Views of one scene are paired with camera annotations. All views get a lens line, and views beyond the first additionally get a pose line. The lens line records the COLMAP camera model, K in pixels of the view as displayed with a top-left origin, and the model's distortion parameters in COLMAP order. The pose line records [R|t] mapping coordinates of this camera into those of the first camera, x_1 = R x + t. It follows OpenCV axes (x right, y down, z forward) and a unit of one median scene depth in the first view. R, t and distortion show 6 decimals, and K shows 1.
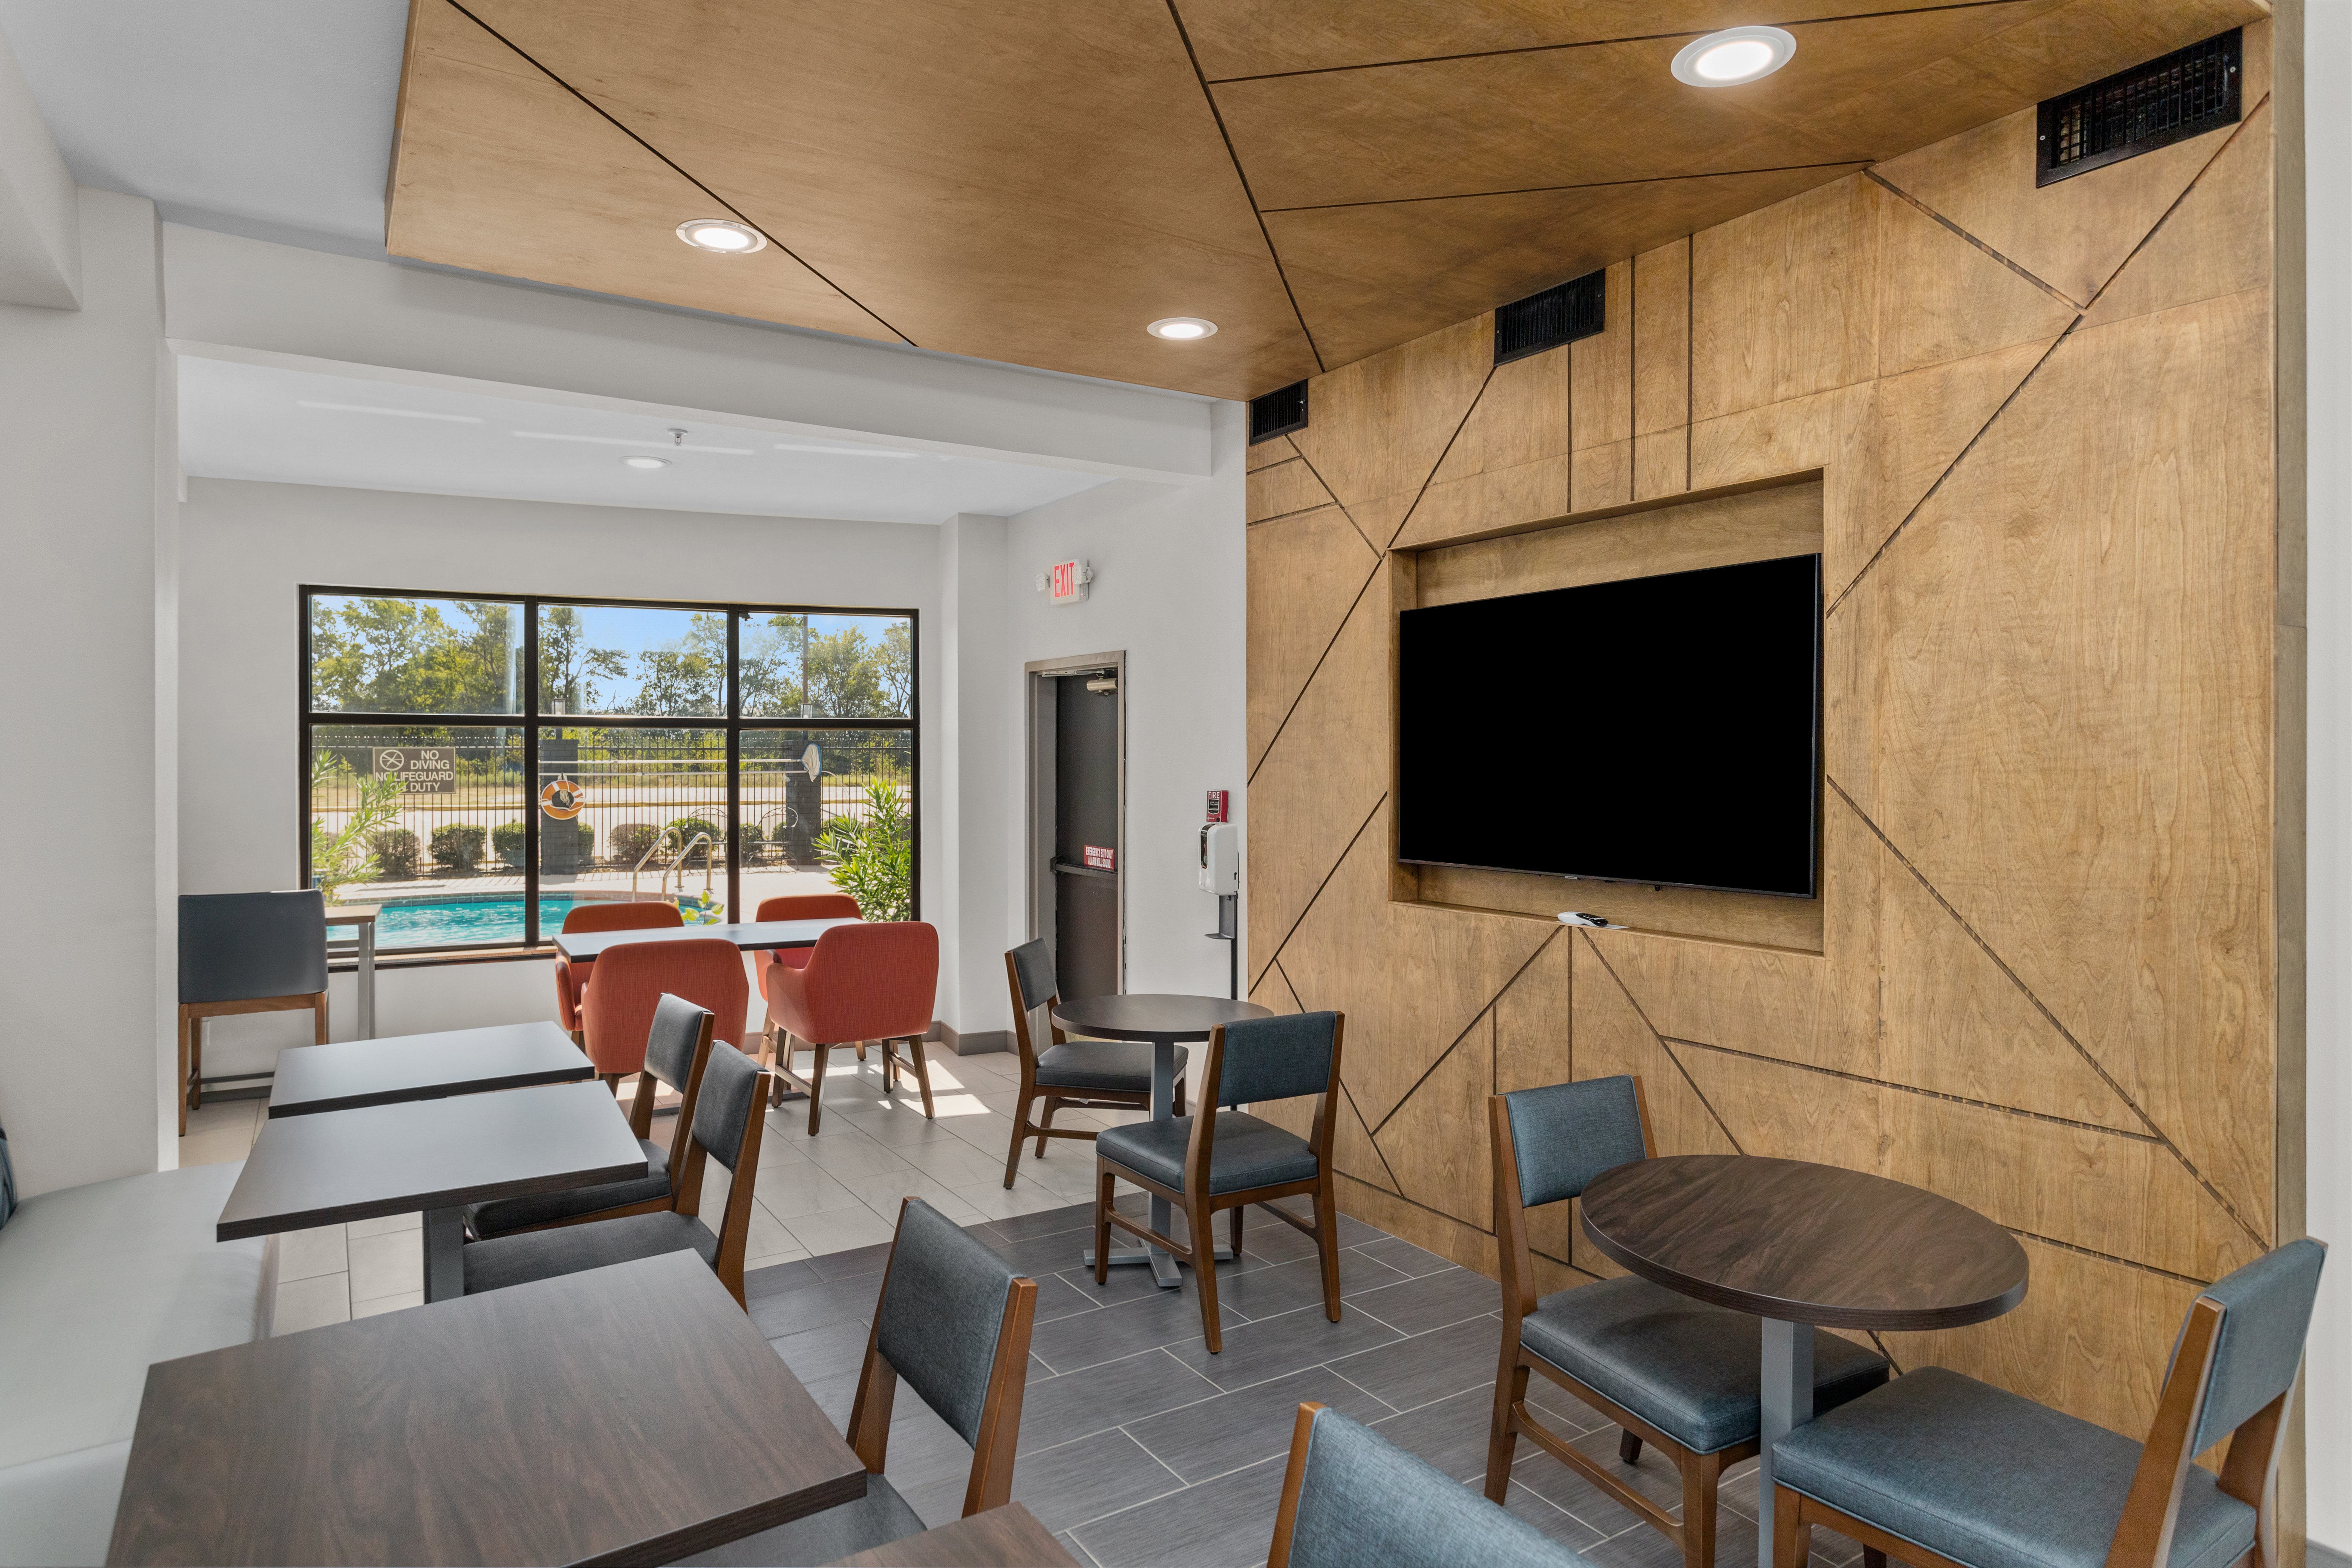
lens RADIAL K [[1353.4, 0, 1173.8], [0, 1353.4, 751.2], [0, 0, 1]] dist [-0.002380, -0.000148]
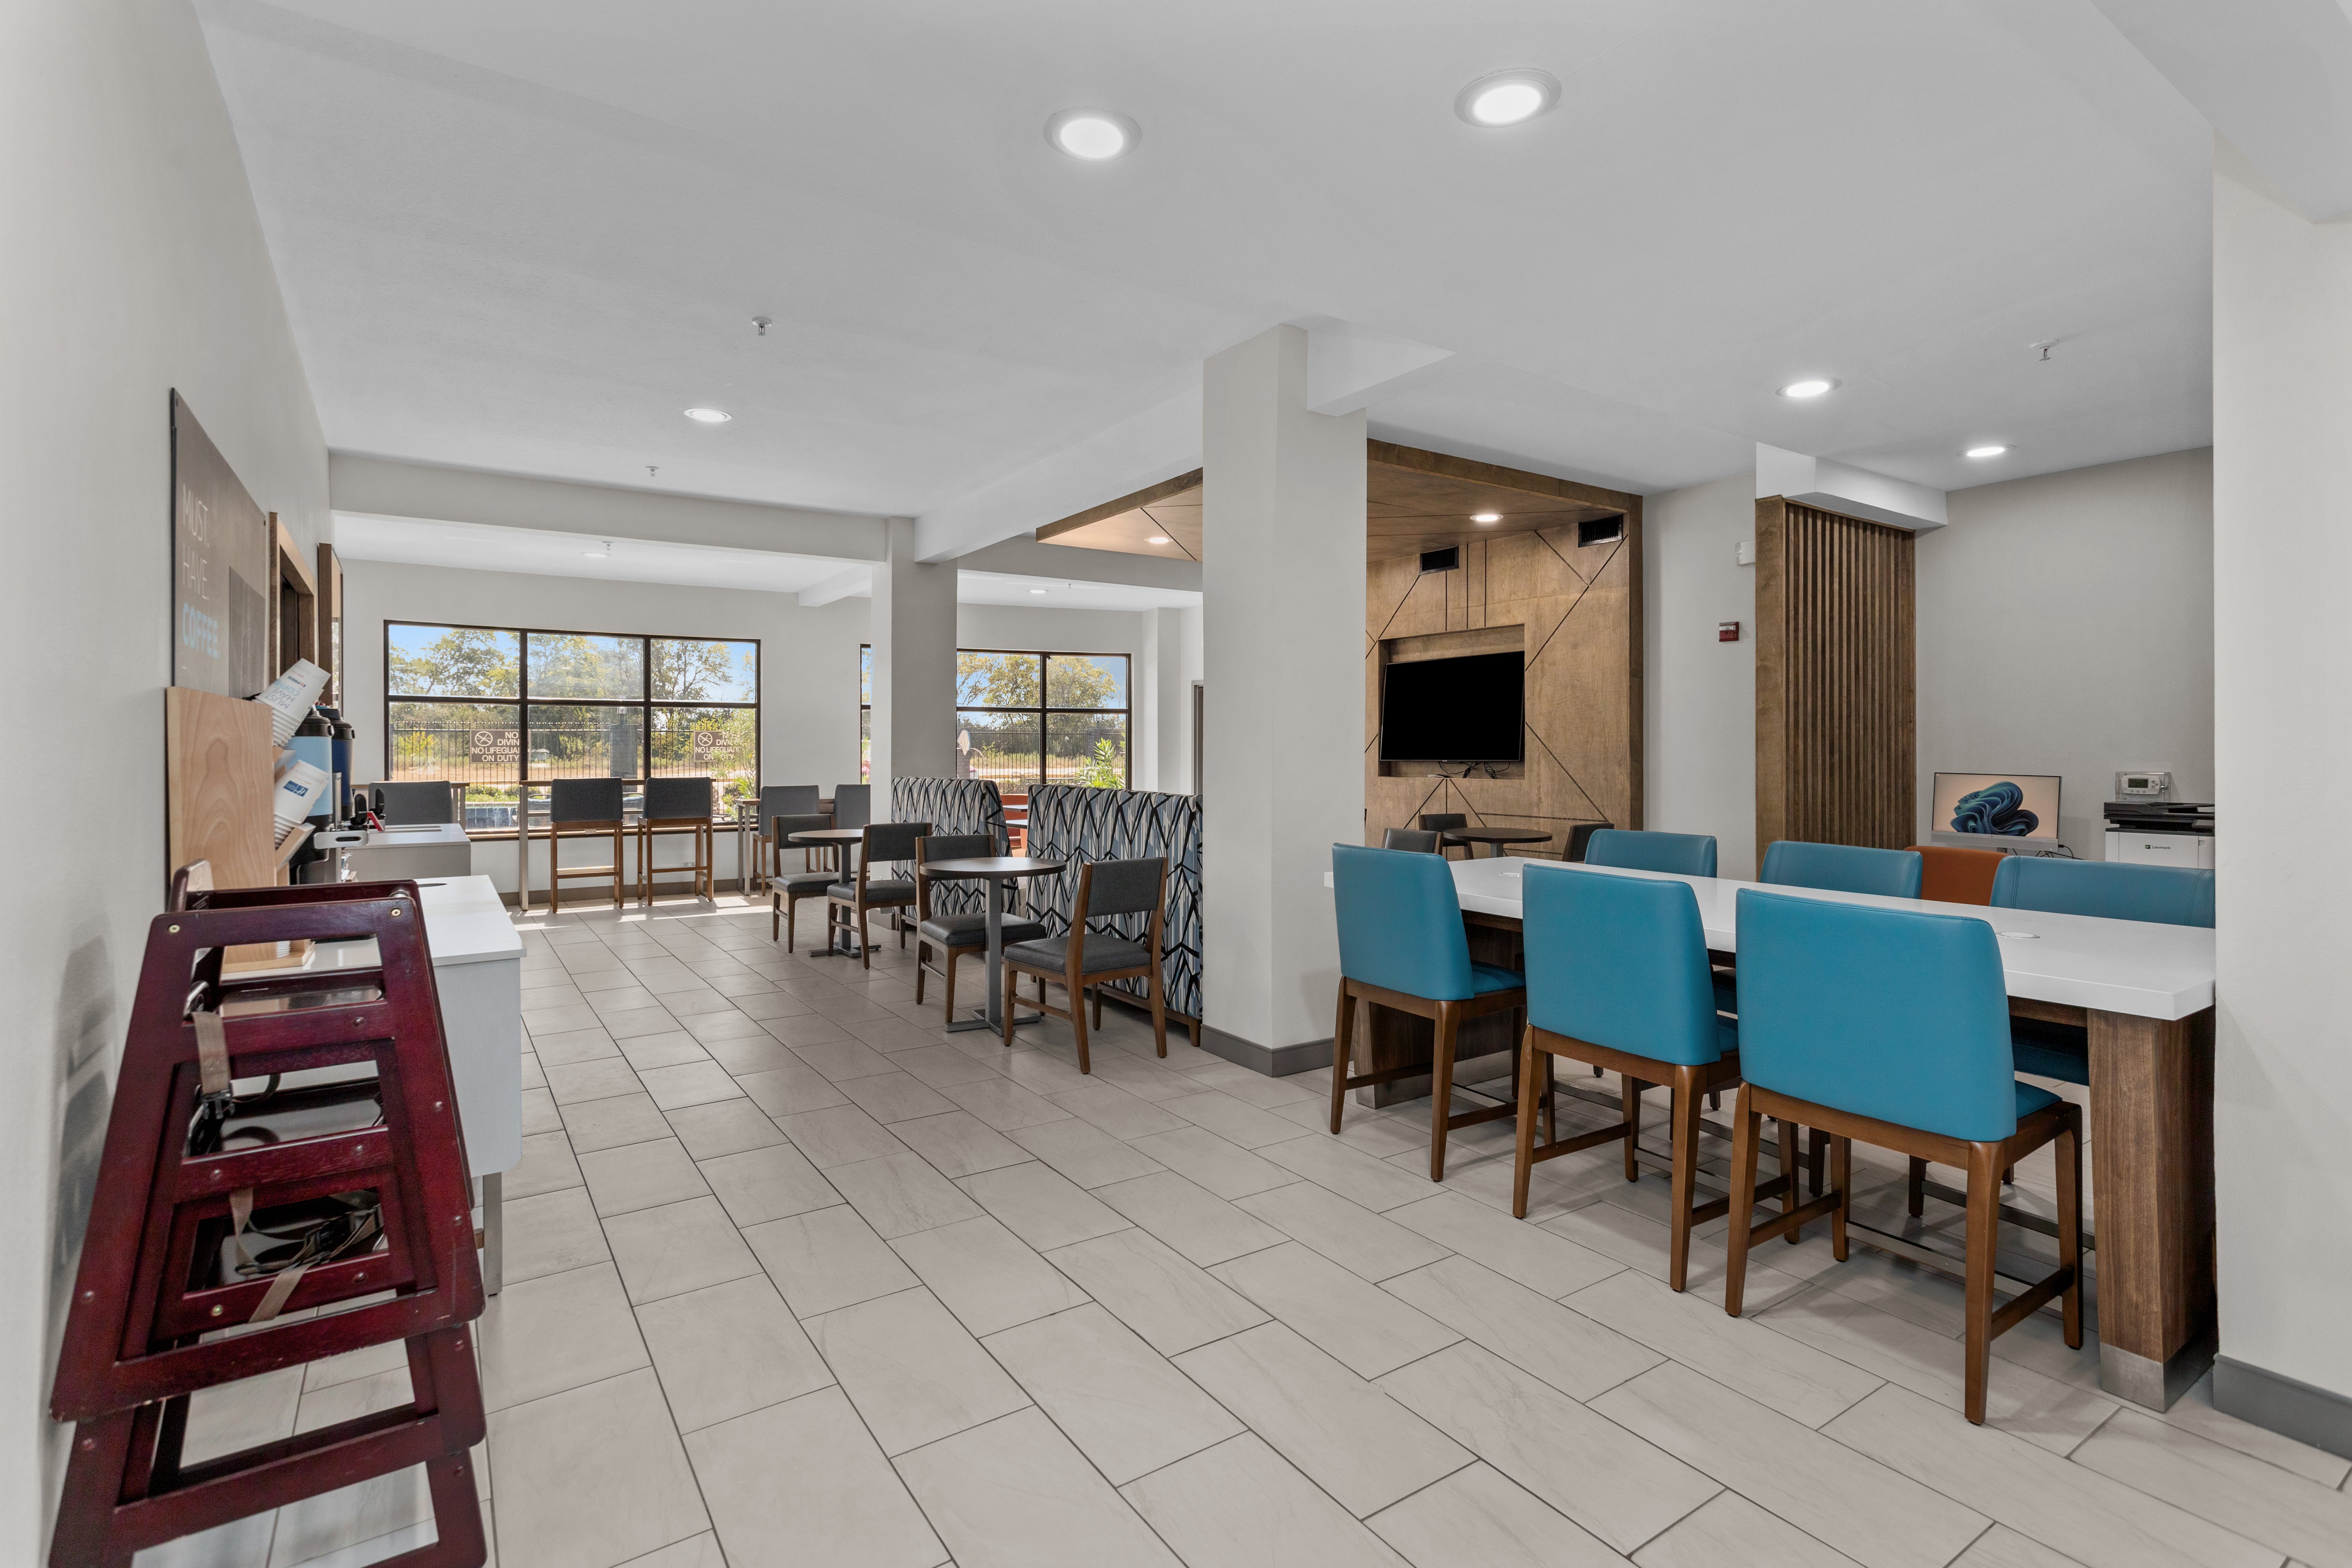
lens RADIAL K [[1123.0, 0, 1180.1], [0, 1123.0, 752.1], [0, 0, 1]] dist [0.002044, -0.000312]
pose [[0.999672, -0.000475, 0.025587, -0.362932], [0.000315, 0.999980, 0.006246, 0.067966], [-0.025590, -0.006236, 0.999653, -1.497026]]
